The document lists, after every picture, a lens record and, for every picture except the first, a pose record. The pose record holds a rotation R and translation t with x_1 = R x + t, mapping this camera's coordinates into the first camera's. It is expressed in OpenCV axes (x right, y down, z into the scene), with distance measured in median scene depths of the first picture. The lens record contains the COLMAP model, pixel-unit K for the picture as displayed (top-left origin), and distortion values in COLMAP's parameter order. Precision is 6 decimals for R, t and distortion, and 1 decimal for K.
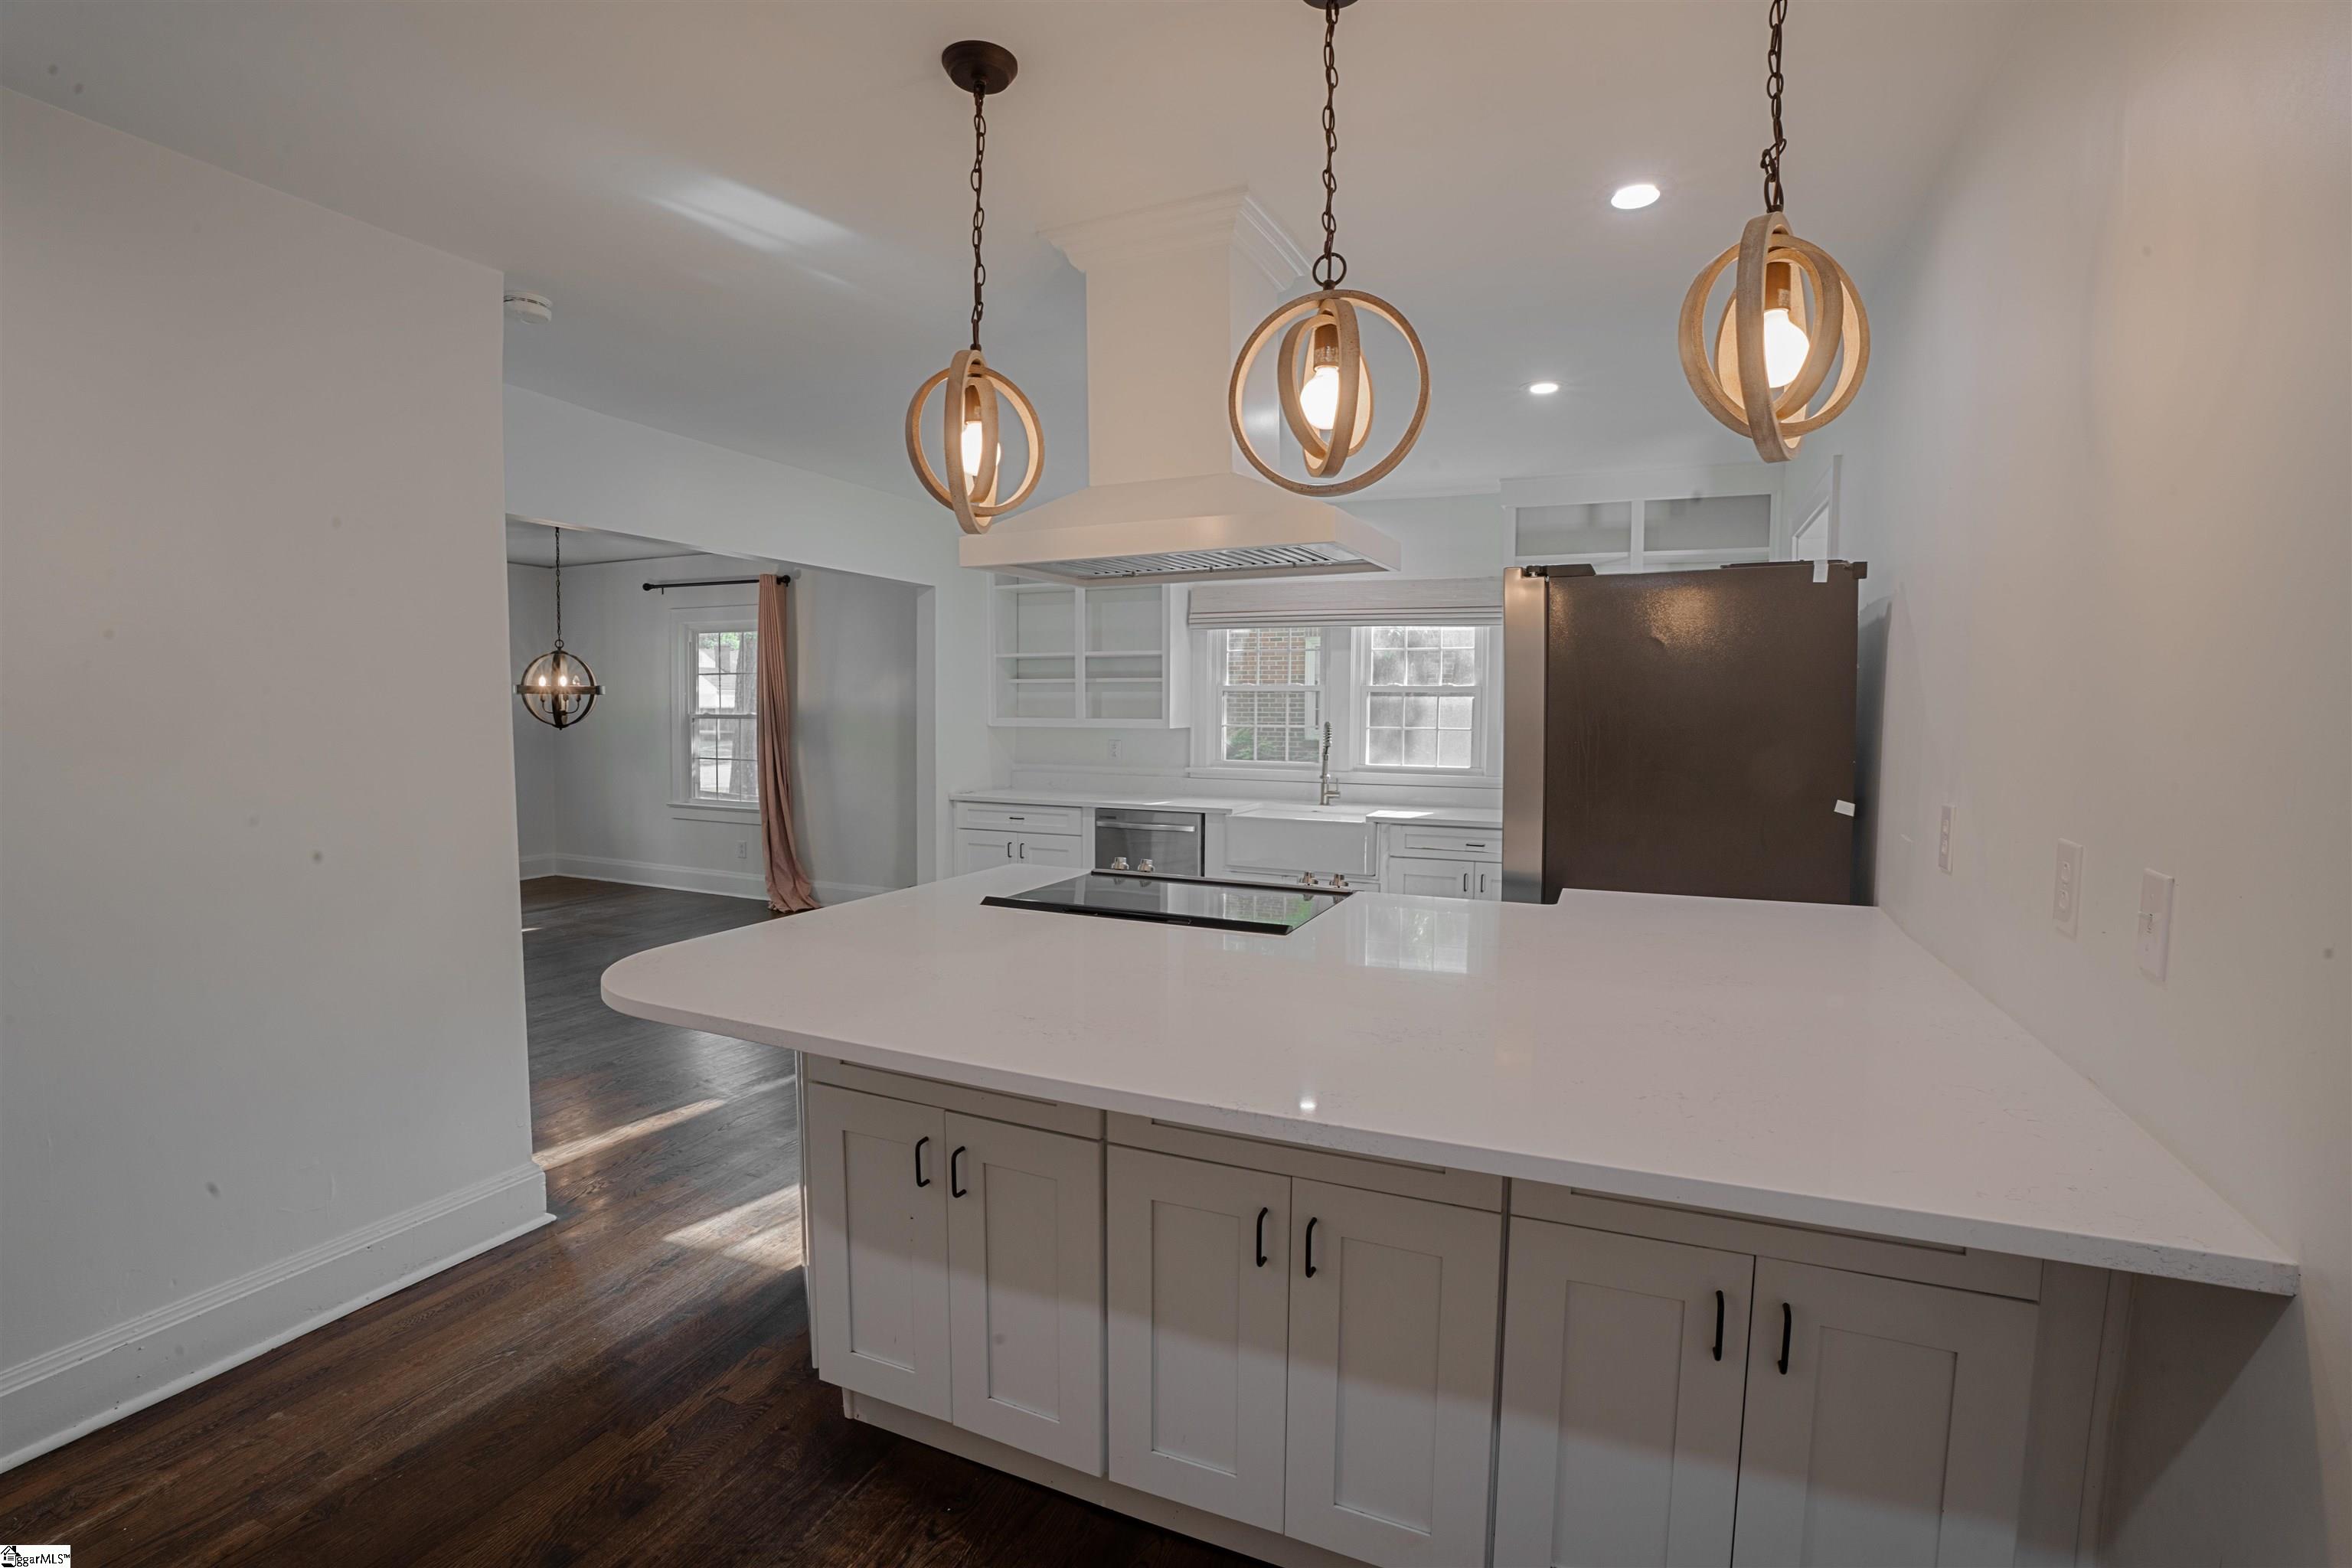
lens RADIAL K [[1077.6, 0, 1170.3], [0, 1077.6, 777.8], [0, 0, 1]] dist [-0.075117, 0.022096]
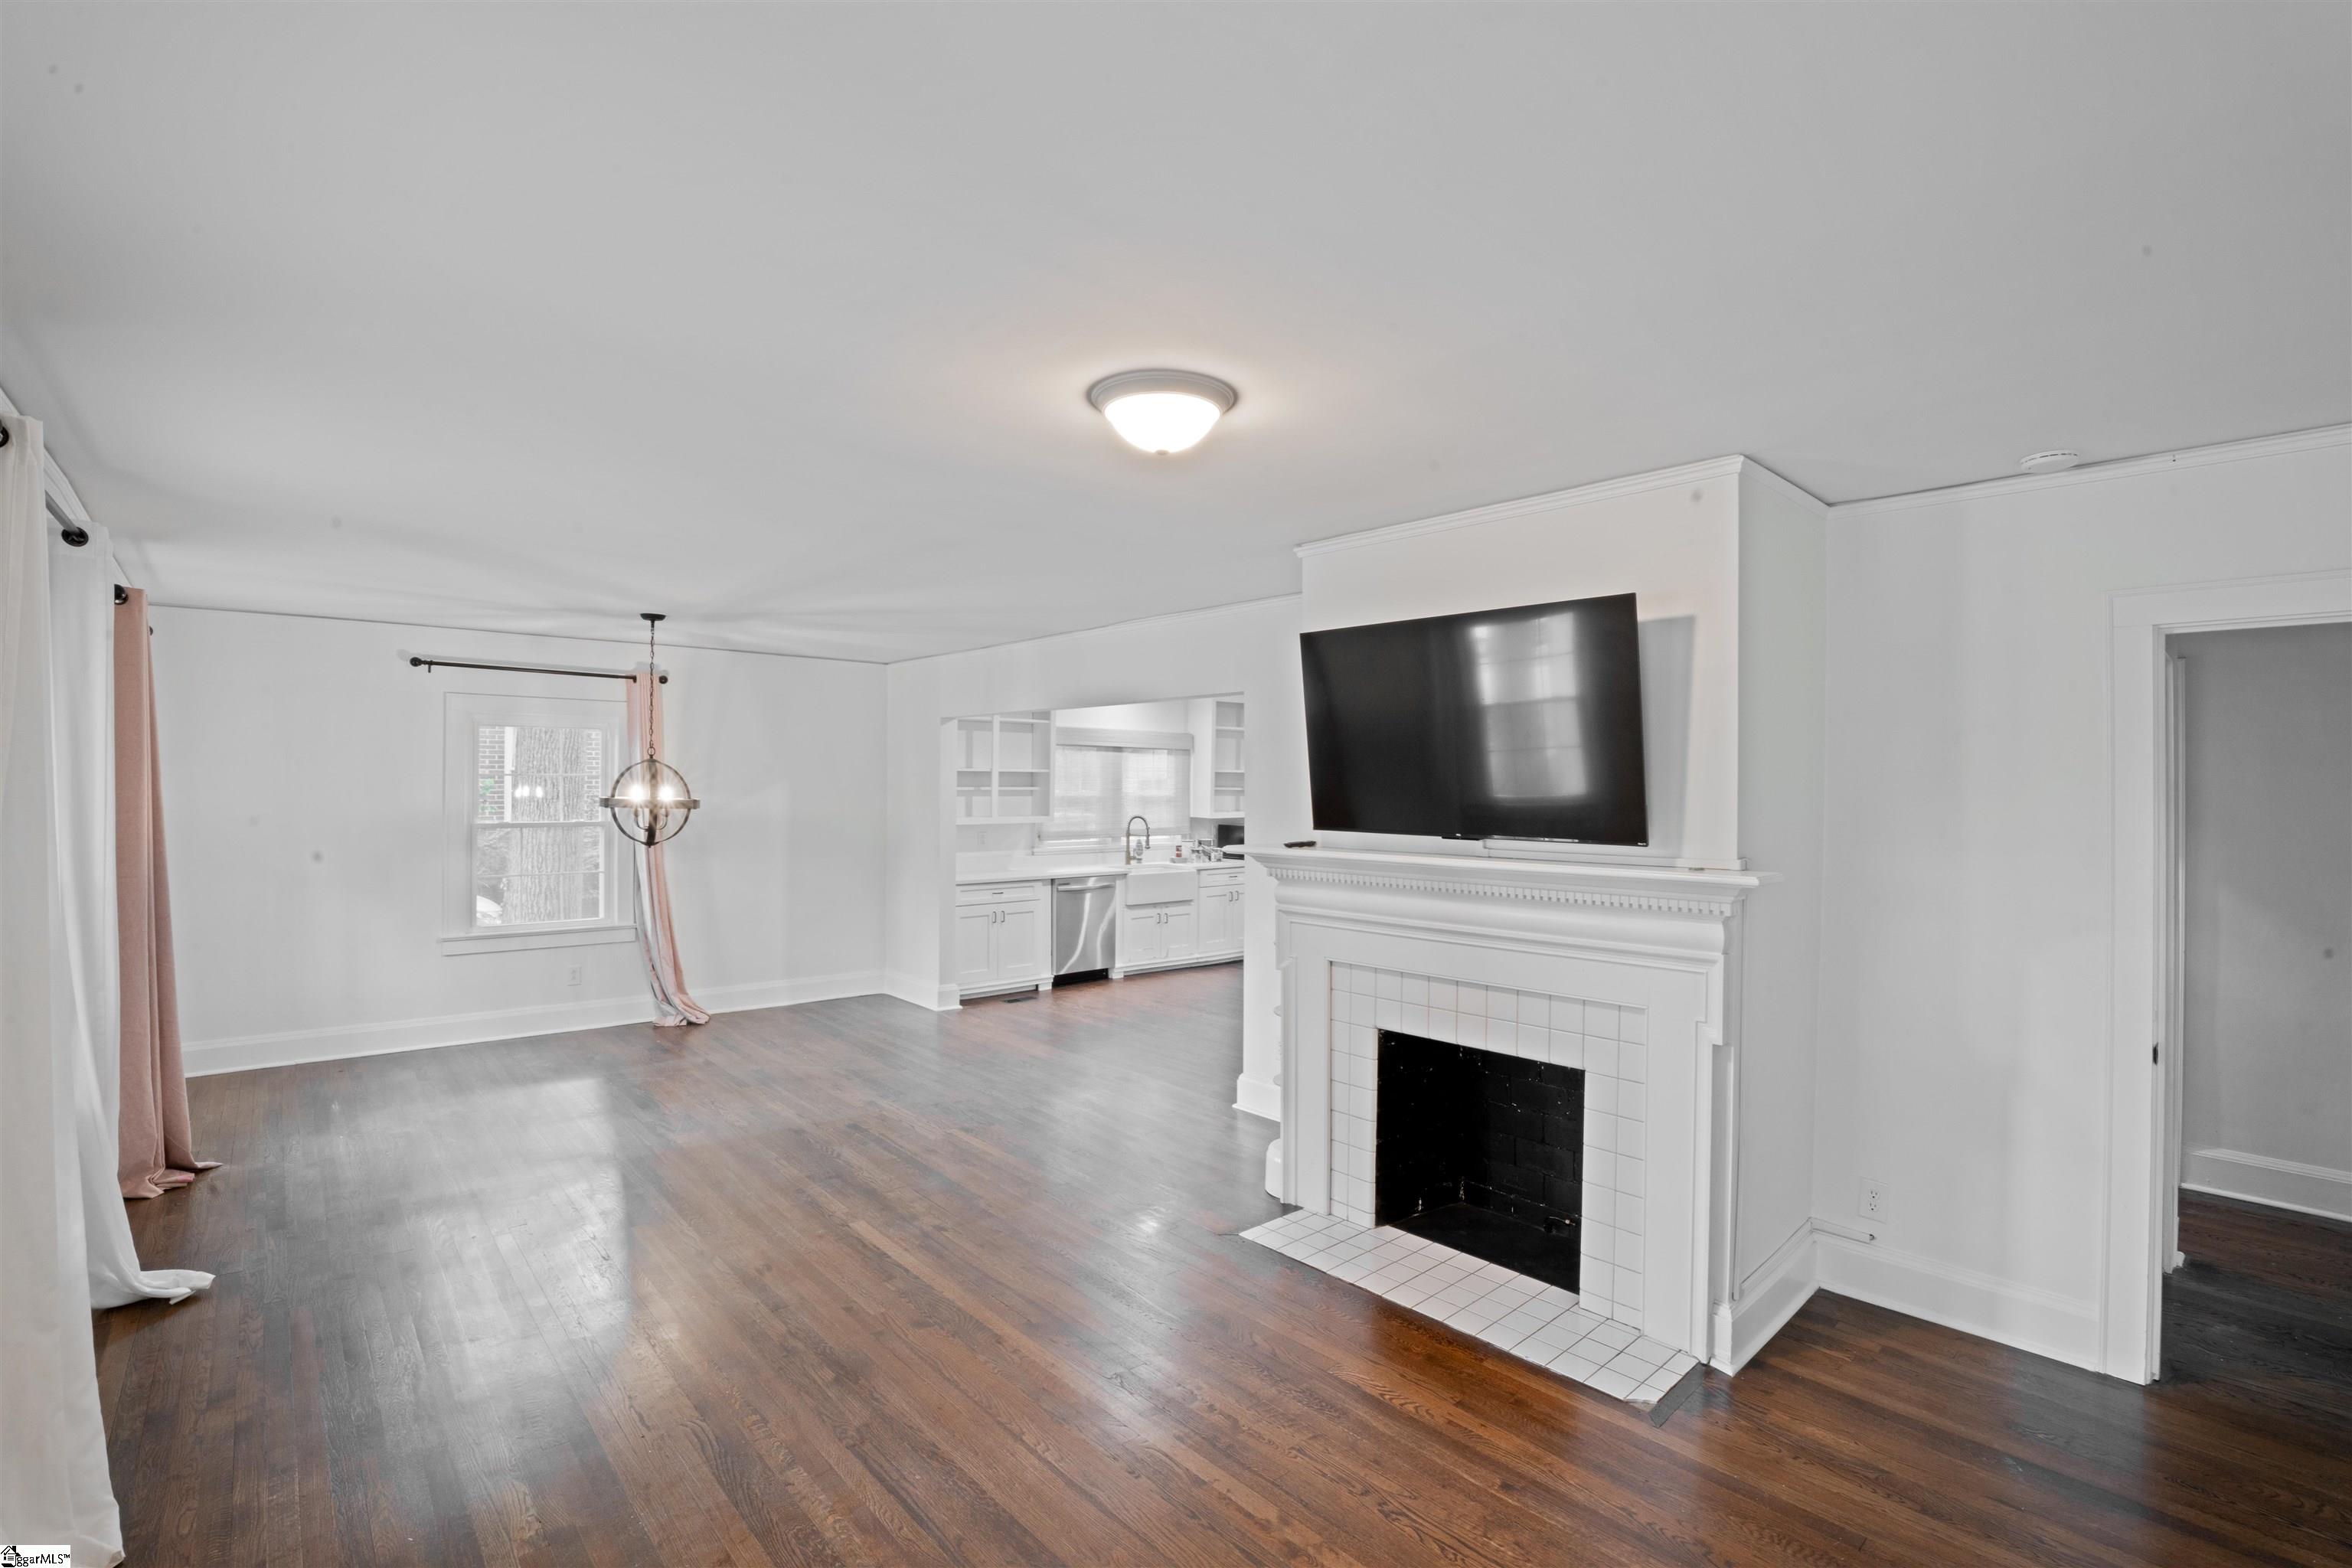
lens RADIAL K [[1077.6, 0, 1170.3], [0, 1077.6, 777.8], [0, 0, 1]] dist [-0.075117, 0.022096]
pose [[0.423939, -0.004228, 0.905681, -1.204345], [0.053183, 0.998380, -0.020233, -0.063817], [-0.904128, 0.056744, 0.423477, 0.225908]]
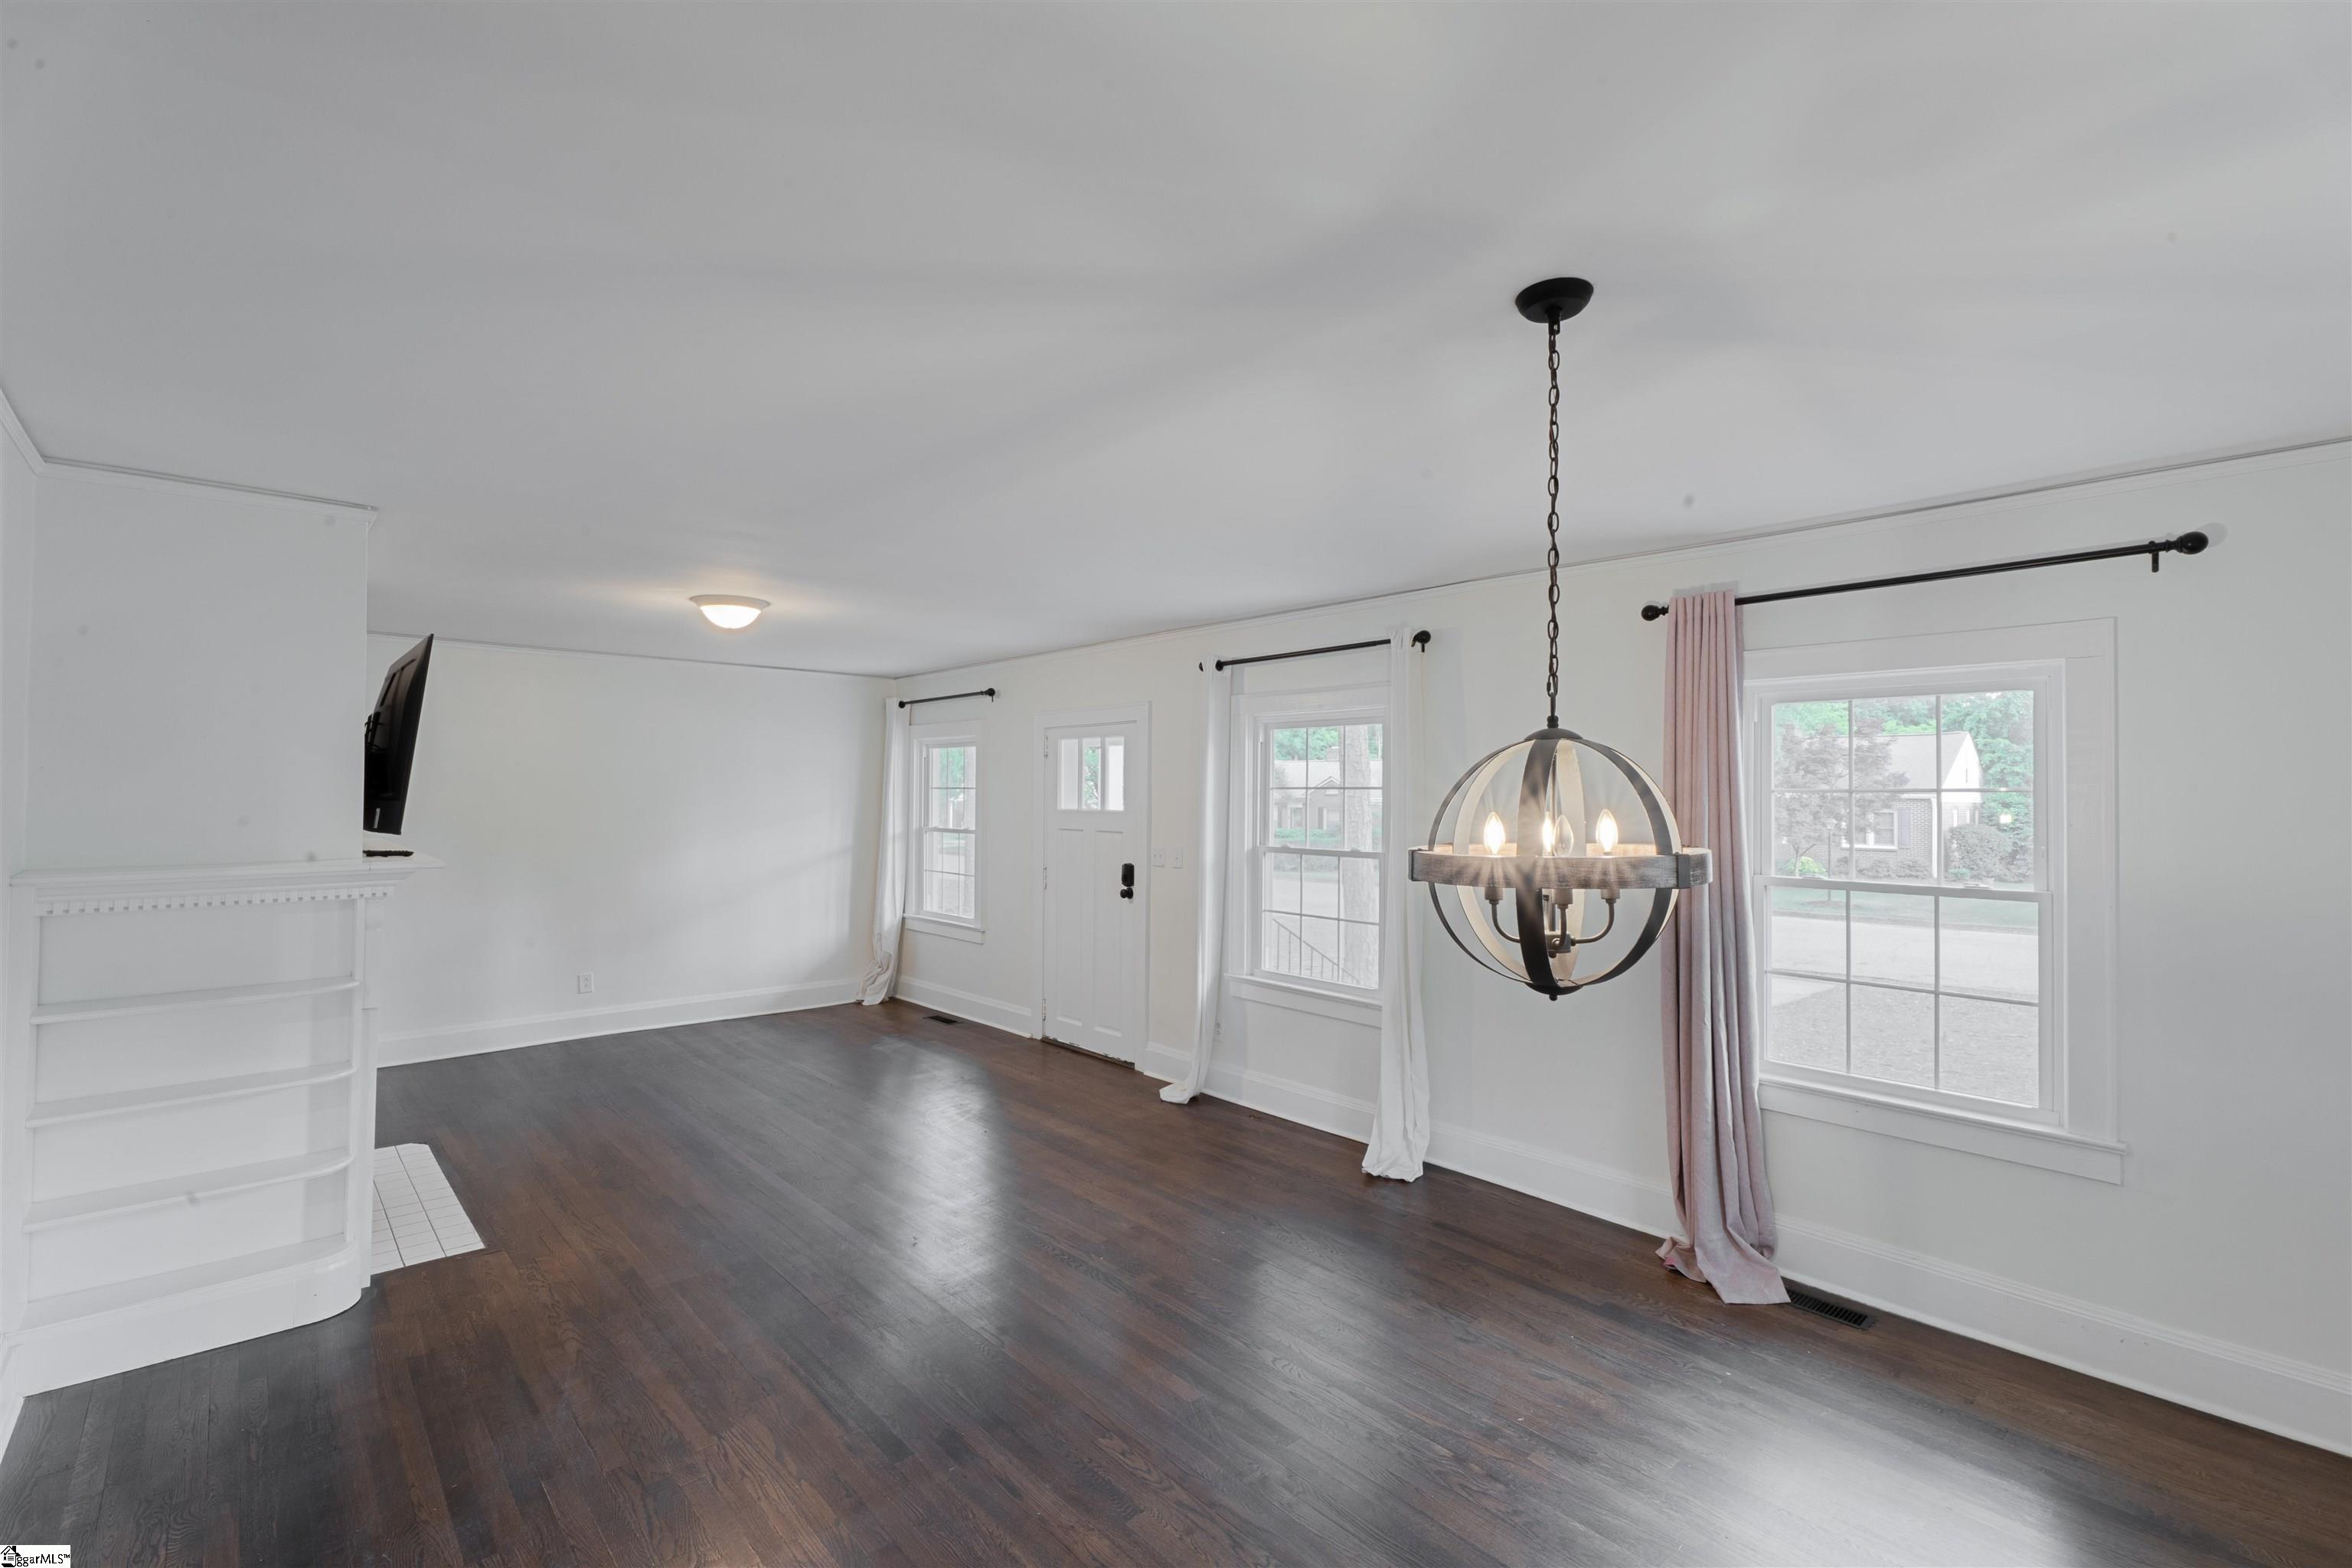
lens RADIAL K [[1027.4, 0, 1176.0], [0, 1027.4, 784.0], [0, 0, 1]] dist [-0.014728, 0.000469]
pose [[-0.407625, -0.026942, -0.912752, -0.274417], [-0.067431, 0.997724, 0.000663, -0.099744], [0.910656, 0.061818, -0.408514, 1.026878]]
